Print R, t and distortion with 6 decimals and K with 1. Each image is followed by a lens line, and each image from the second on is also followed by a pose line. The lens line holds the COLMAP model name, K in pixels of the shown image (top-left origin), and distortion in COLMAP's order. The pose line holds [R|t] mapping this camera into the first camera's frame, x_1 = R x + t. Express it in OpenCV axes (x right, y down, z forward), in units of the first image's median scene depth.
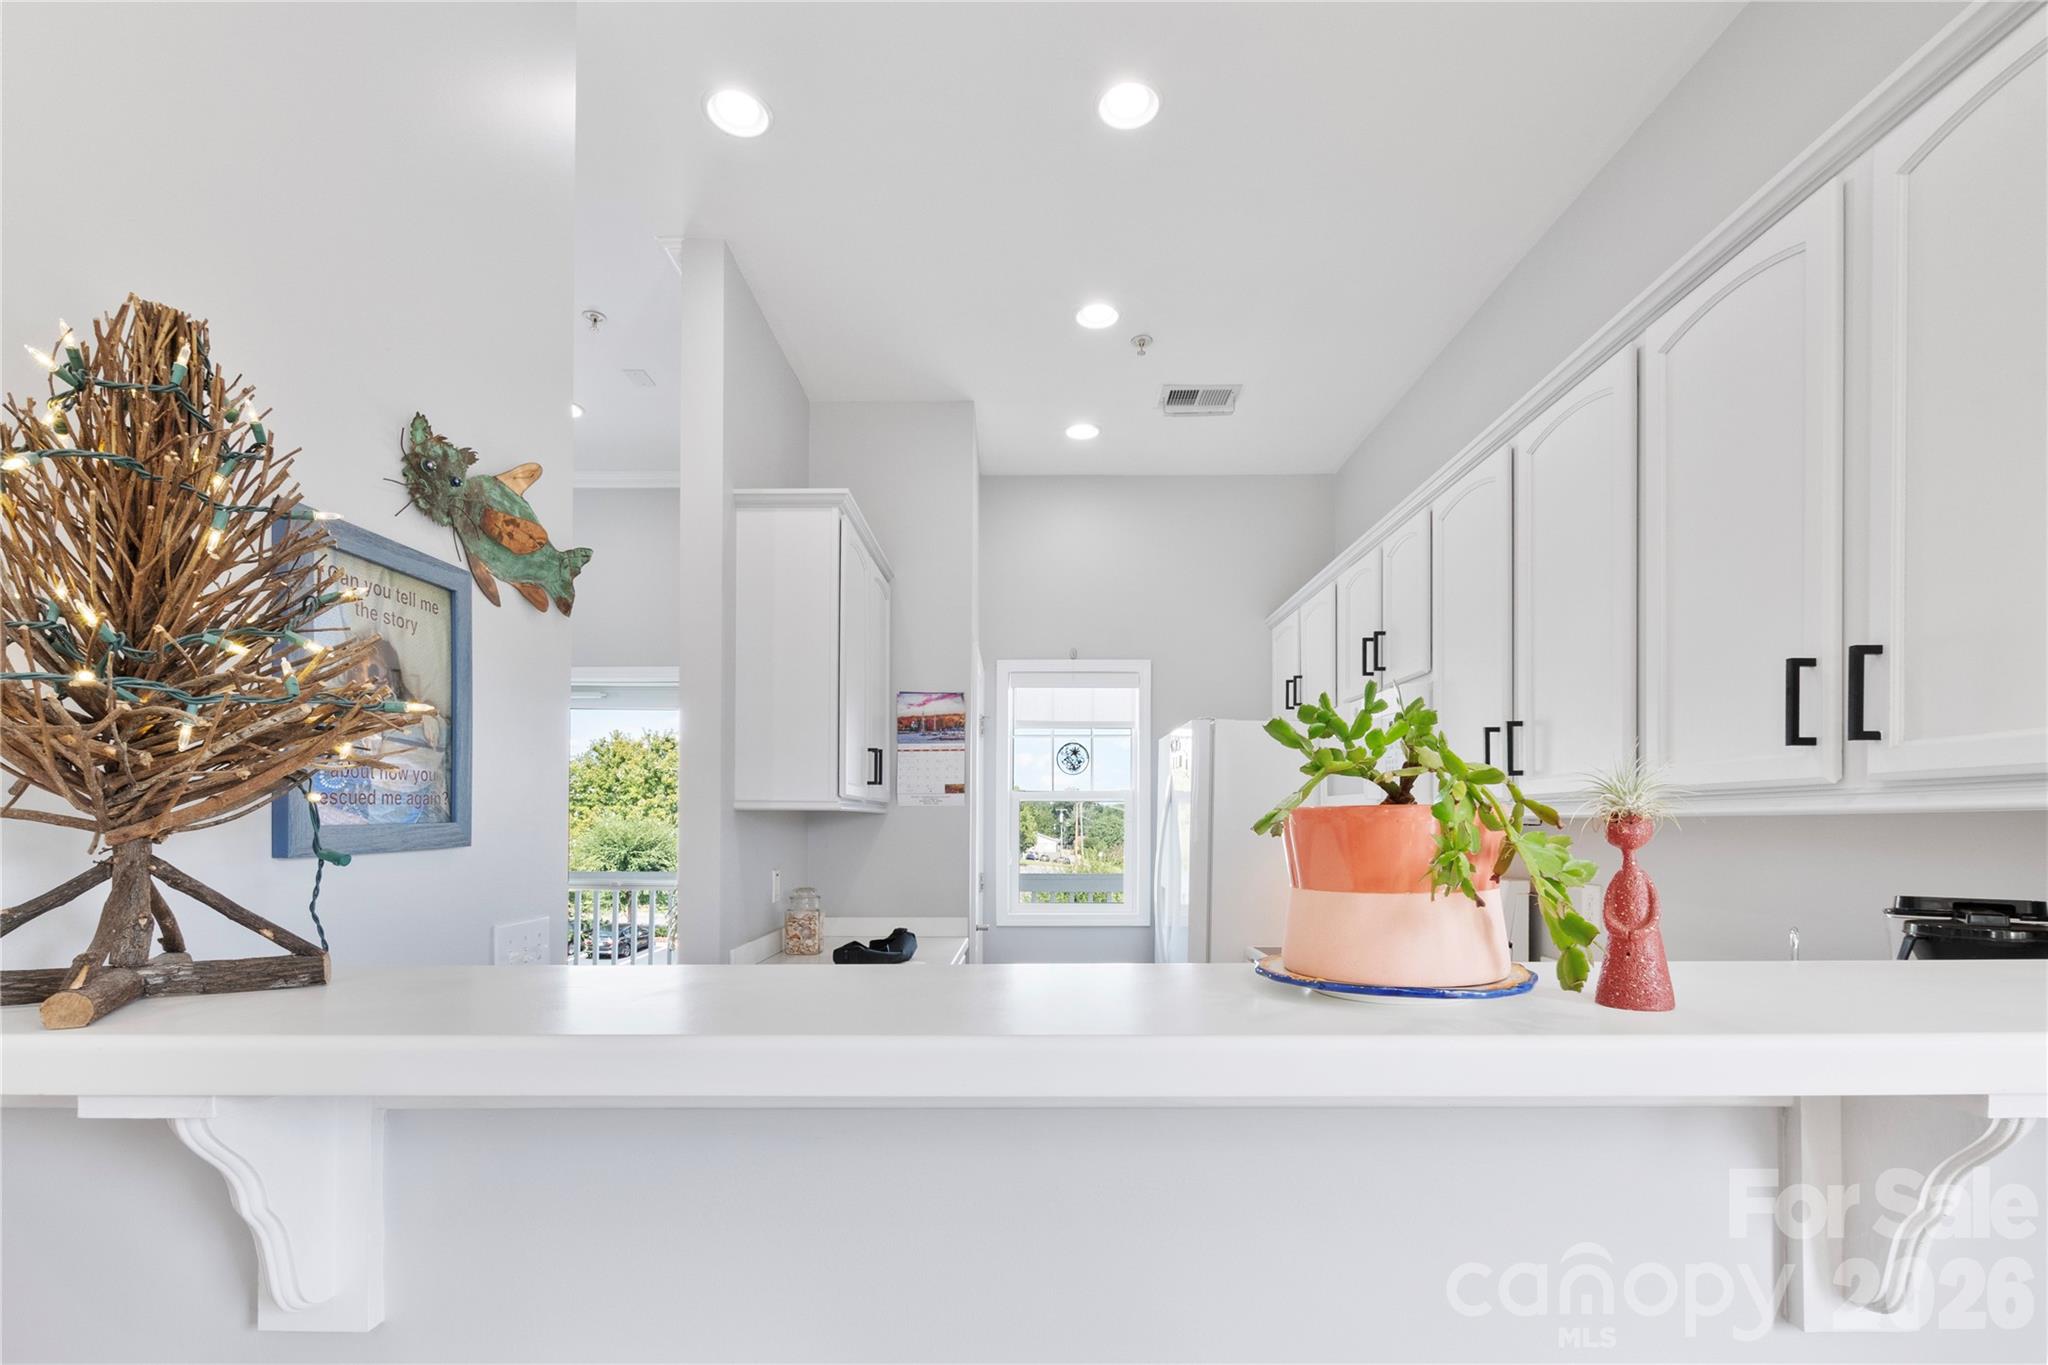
lens RADIAL K [[902.1, 0, 1028.6], [0, 902.1, 821.8], [0, 0, 1]] dist [-0.000642, -0.000951]
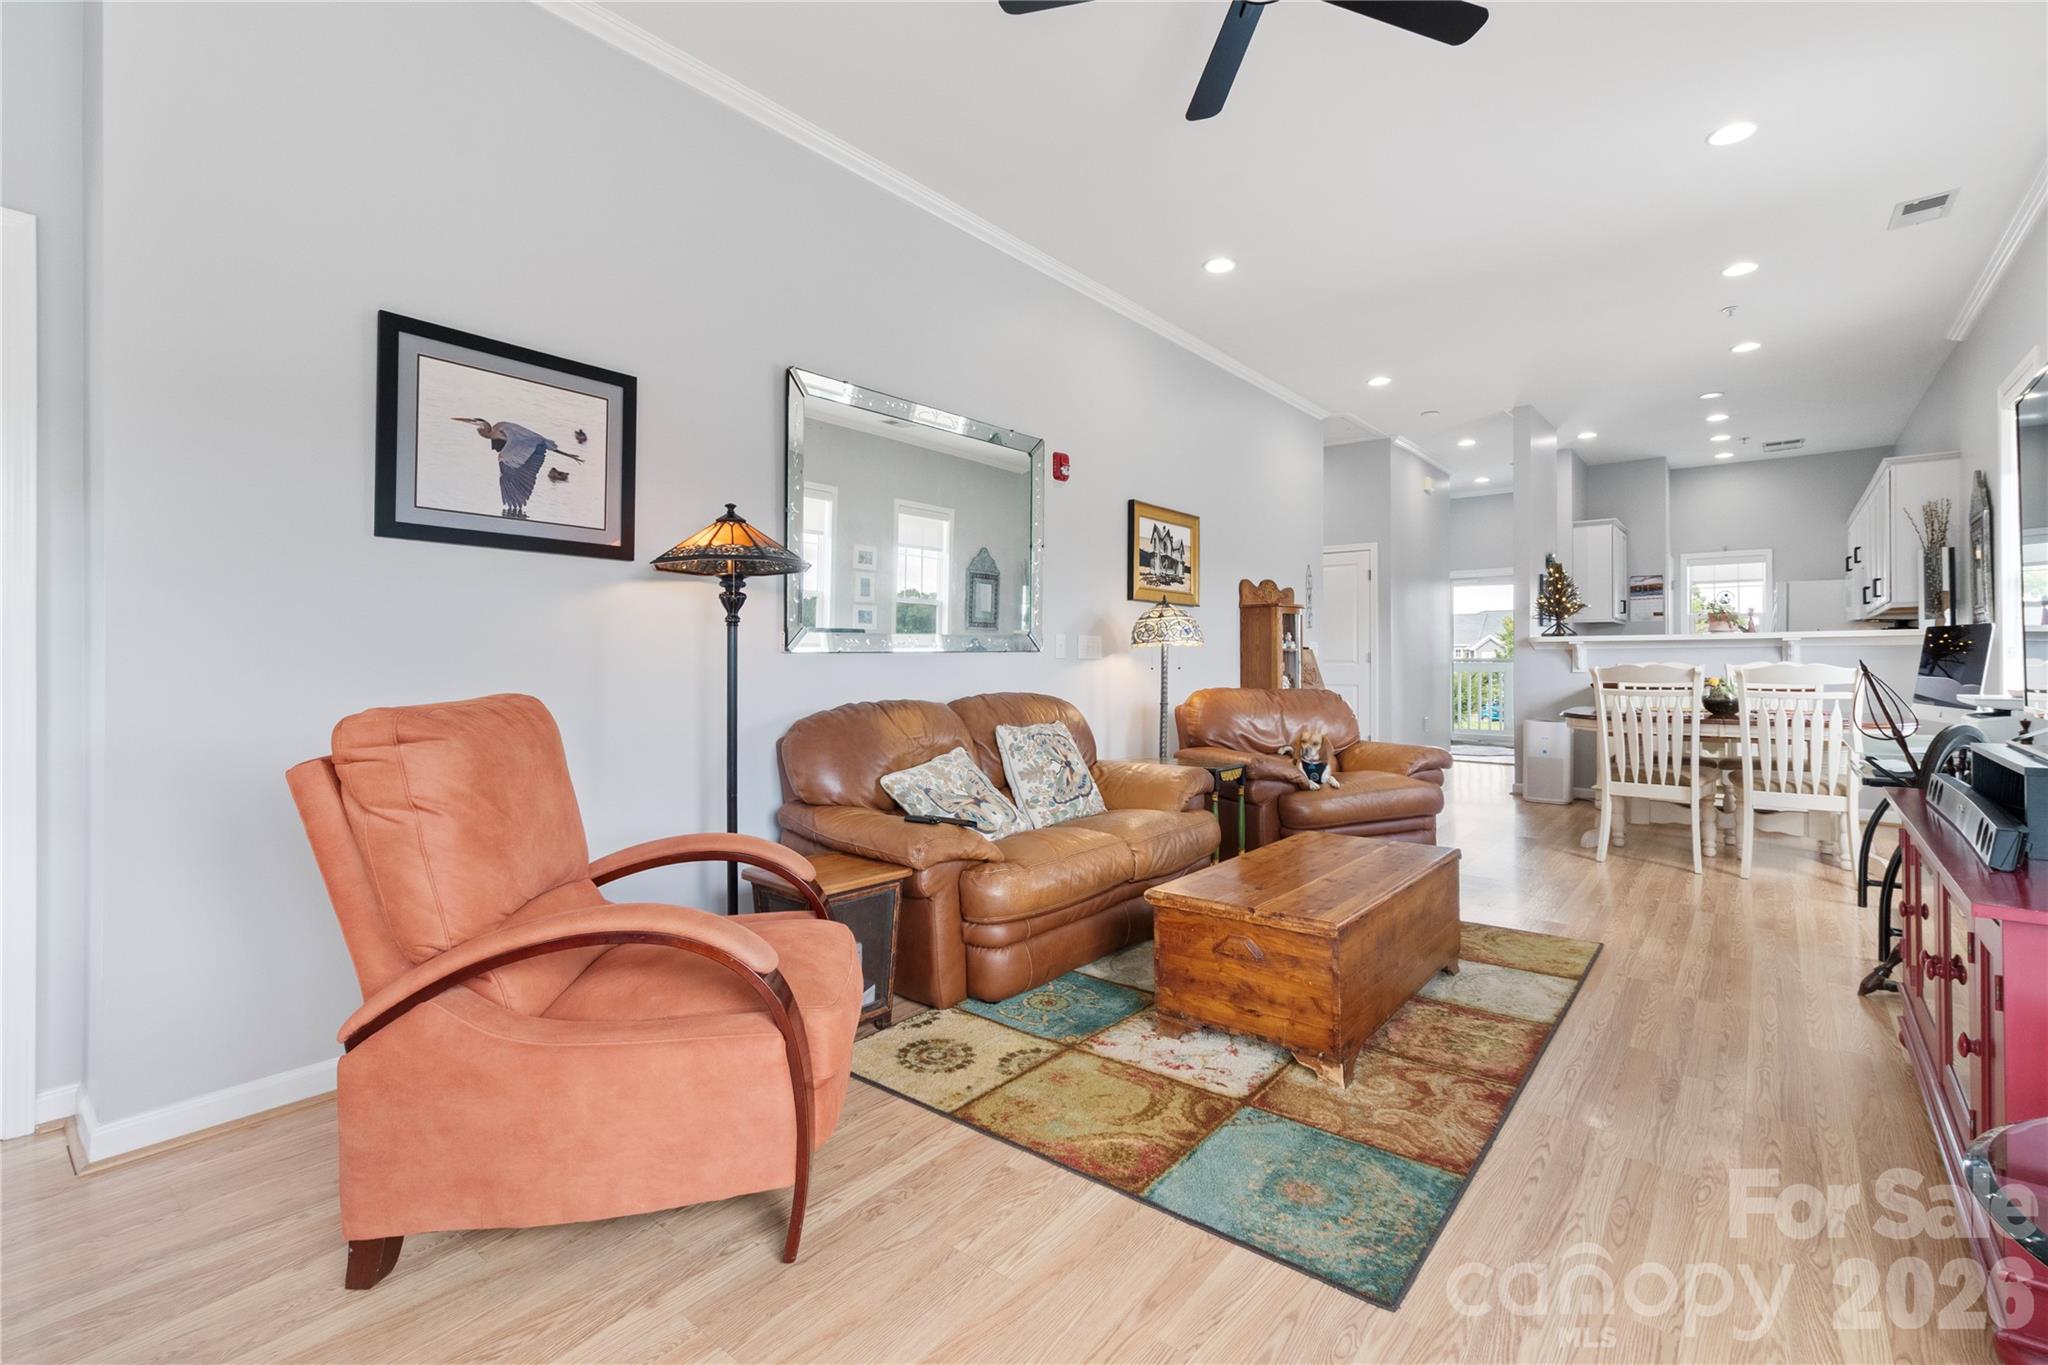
lens RADIAL K [[898.1, 0, 1022.0], [0, 898.1, 652.2], [0, 0, 1]] dist [-0.000459, -0.000286]
pose [[0.772883, -0.010128, -0.634468, 0.187466], [0.004141, 0.999932, -0.010918, 0.127138], [0.634535, 0.005811, 0.772872, -2.884833]]
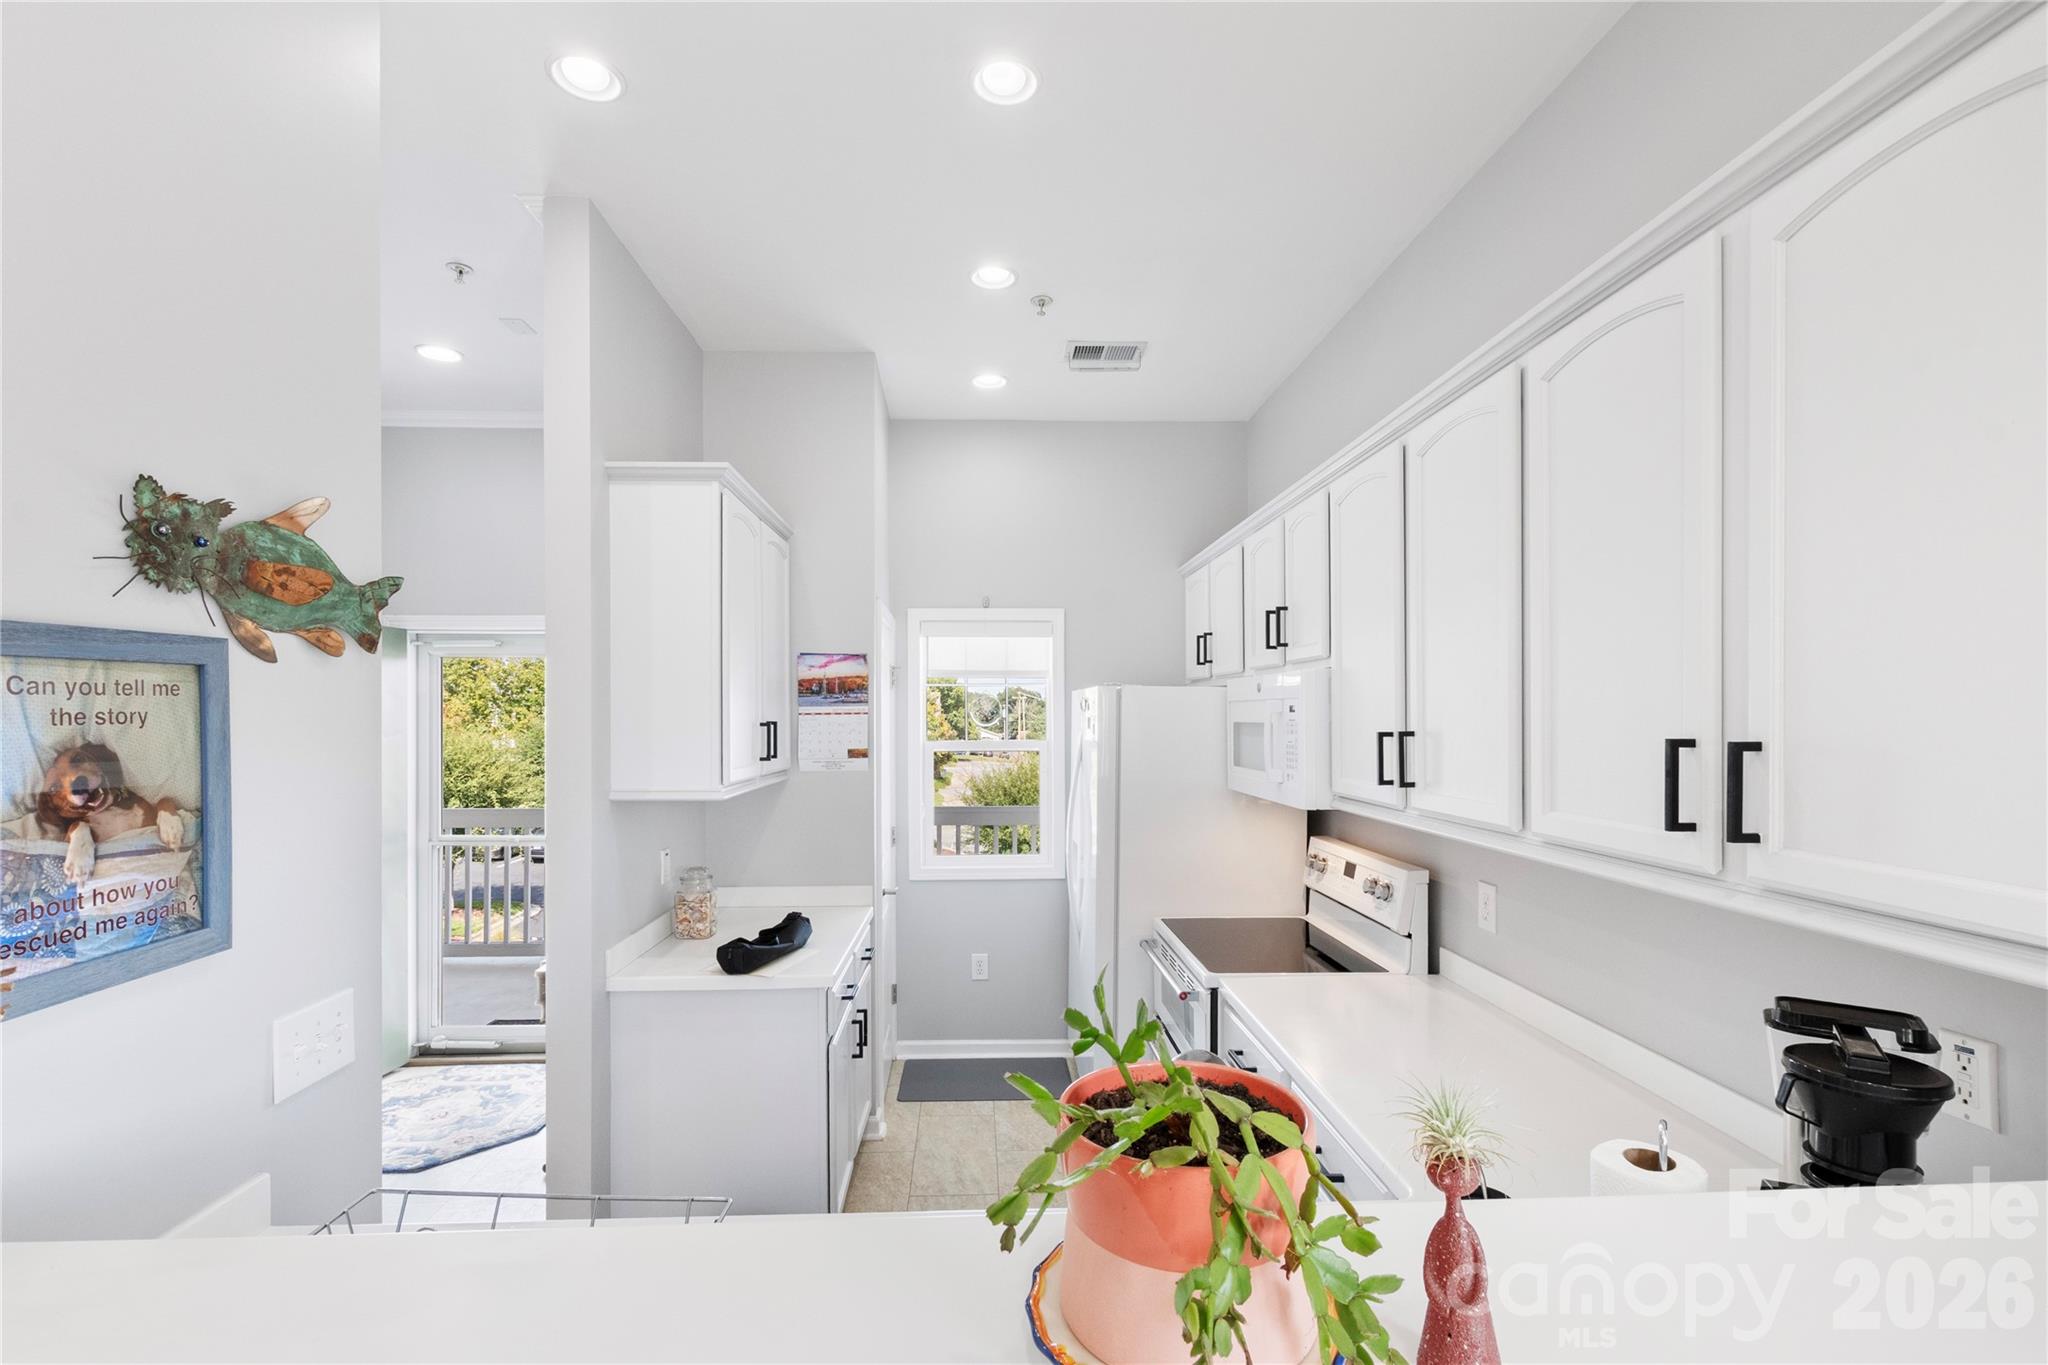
lens RADIAL K [[887.3, 0, 1016.9], [0, 887.3, 718.6], [0, 0, 1]] dist [-0.002539, -0.001306]
pose [[0.998789, -0.008275, 0.048501, 0.060279], [0.008055, 0.999956, 0.004727, -0.108349], [-0.048538, -0.004330, 0.998812, 0.054717]]
